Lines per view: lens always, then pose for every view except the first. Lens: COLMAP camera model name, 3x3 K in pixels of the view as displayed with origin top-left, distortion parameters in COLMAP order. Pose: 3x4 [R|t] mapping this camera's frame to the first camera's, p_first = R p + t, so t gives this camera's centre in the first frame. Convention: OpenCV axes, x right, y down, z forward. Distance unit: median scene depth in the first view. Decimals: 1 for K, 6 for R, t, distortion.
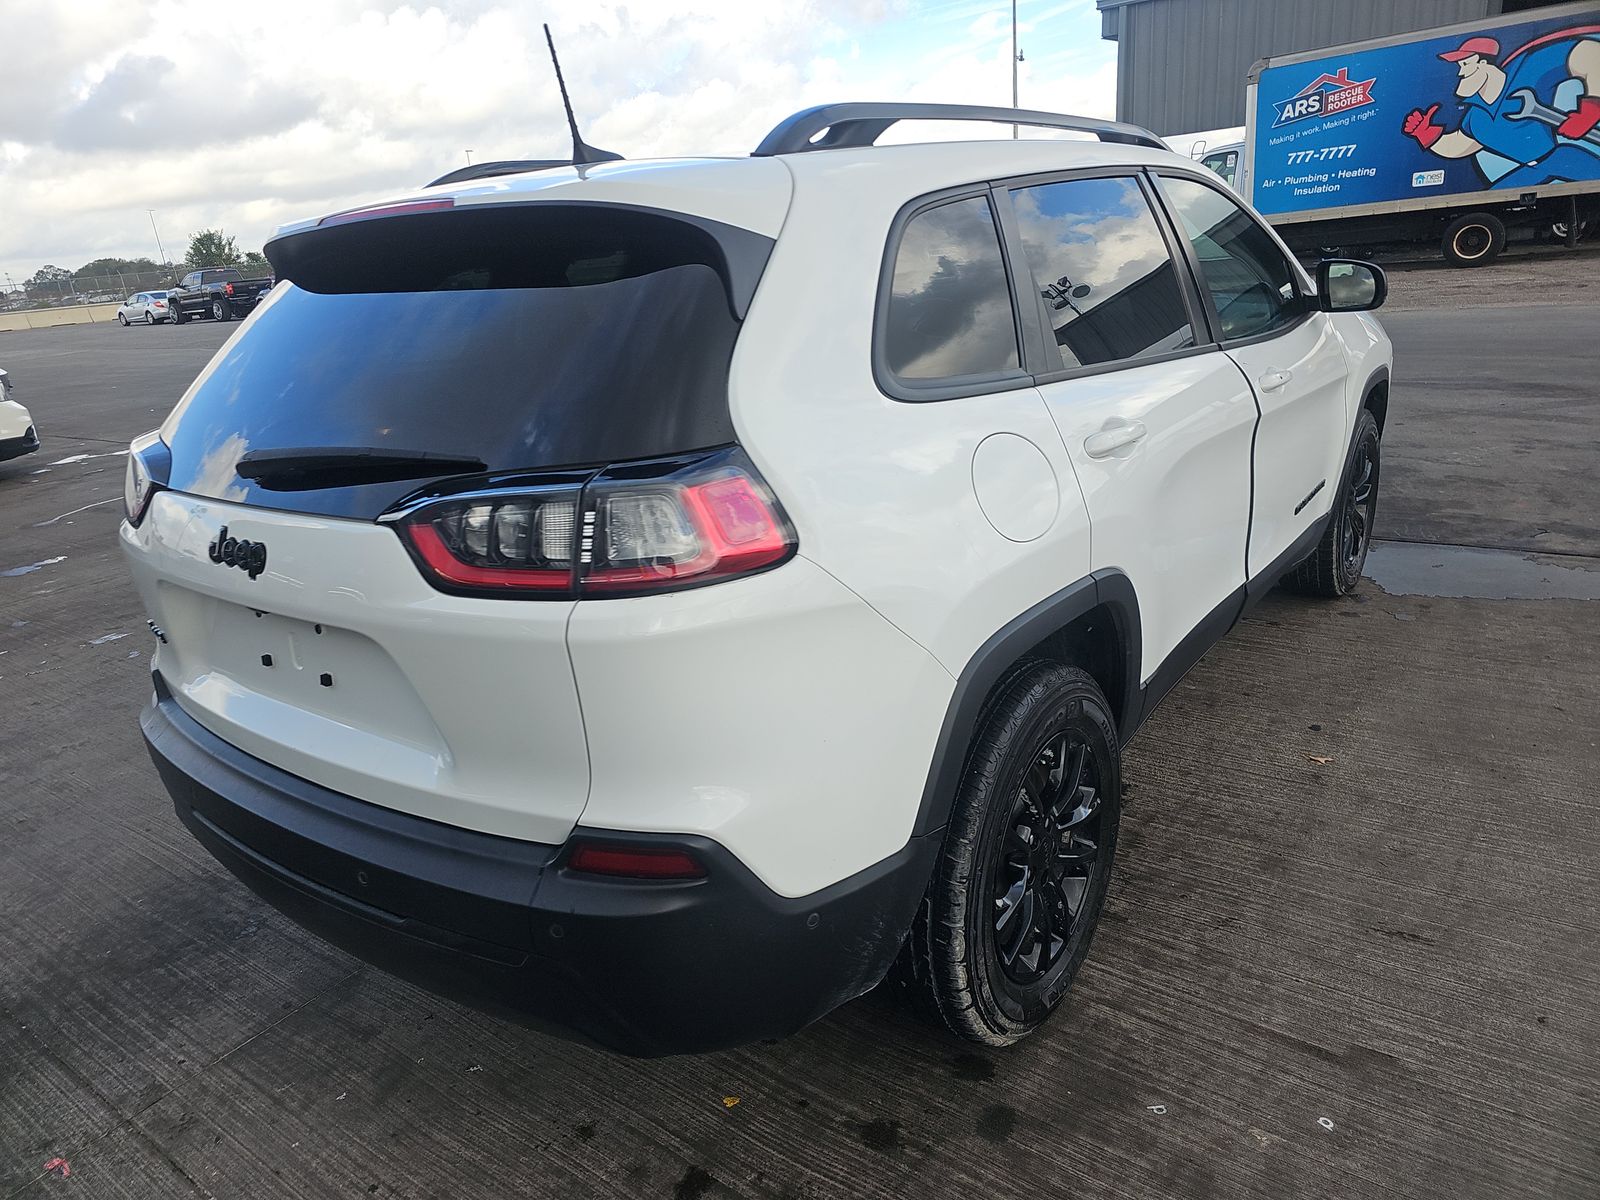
lens RADIAL K [[1053.5, 0, 786.5], [0, 1053.5, 600.2], [0, 0, 1]] dist [0.036723, -0.041293]
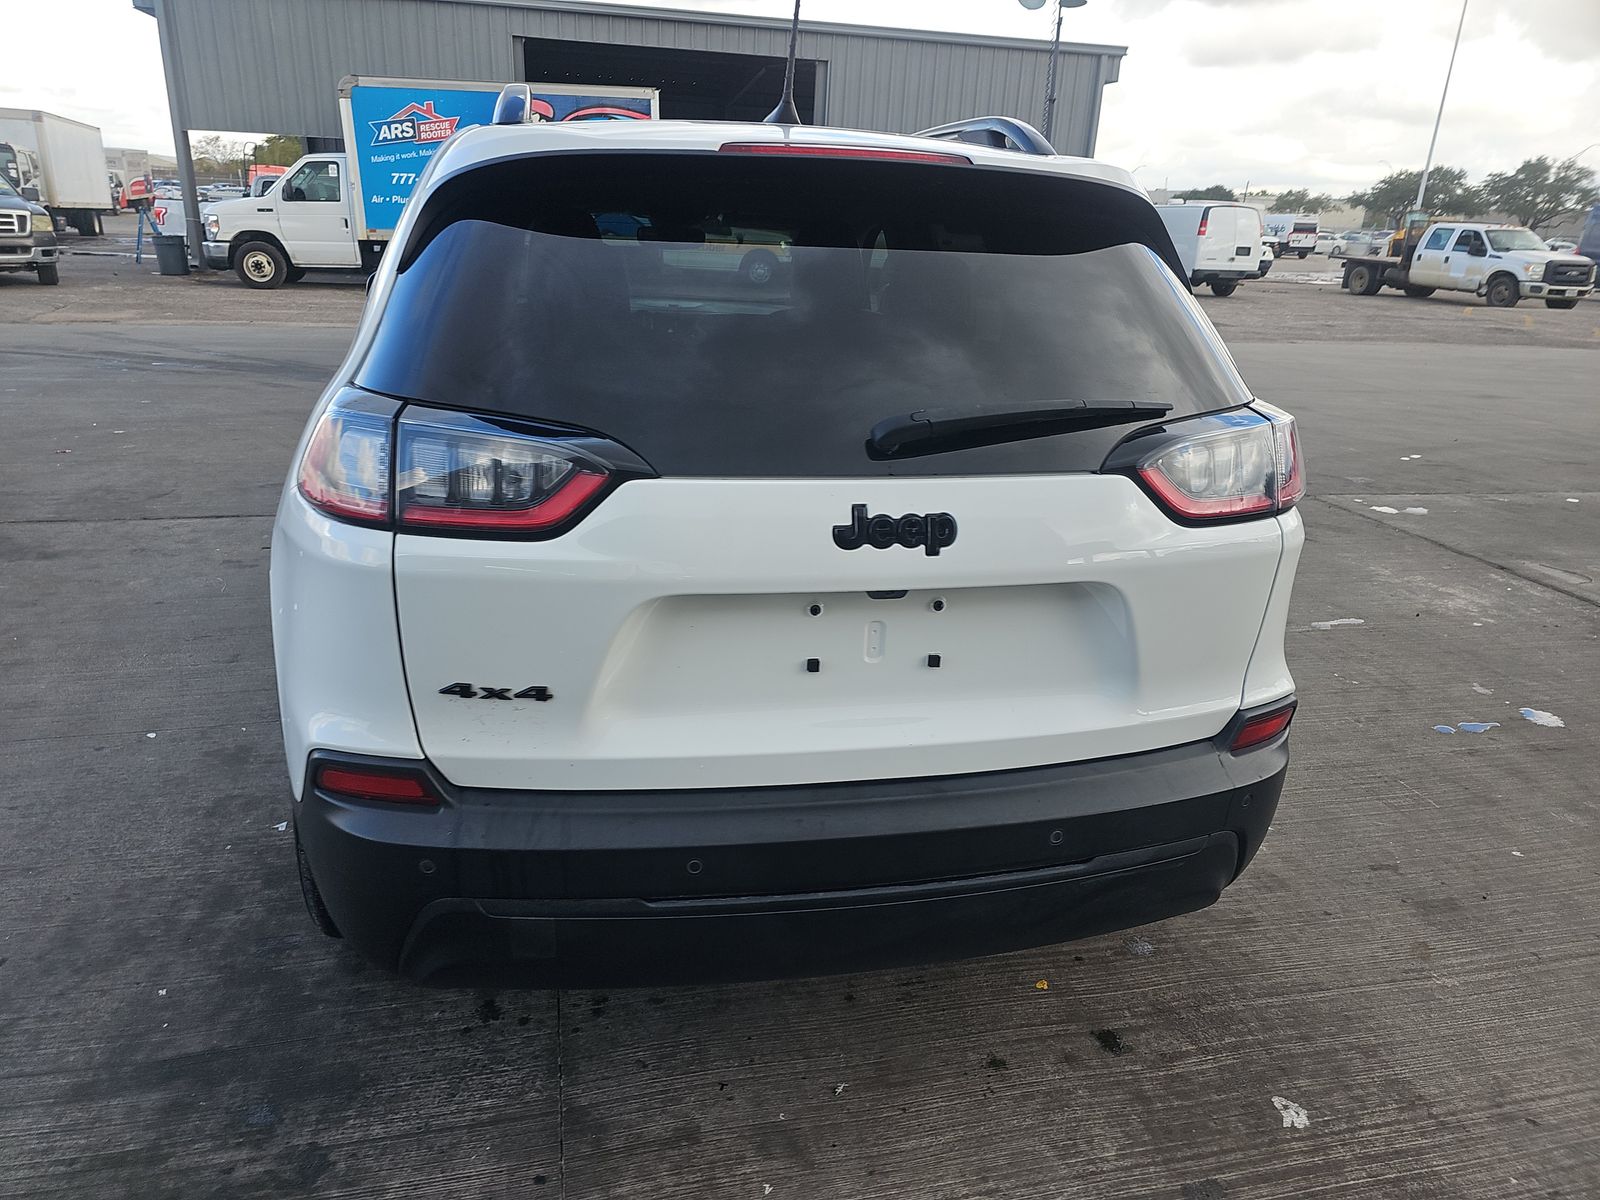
lens RADIAL K [[1053.5, 0, 791.3], [0, 1053.5, 607.6], [0, 0, 1]] dist [0.036723, -0.041293]
pose [[0.652647, -0.142860, 0.744072, -0.109401], [0.147224, 0.987256, 0.060416, -0.004153], [-0.743221, 0.070115, 0.665362, 0.043882]]
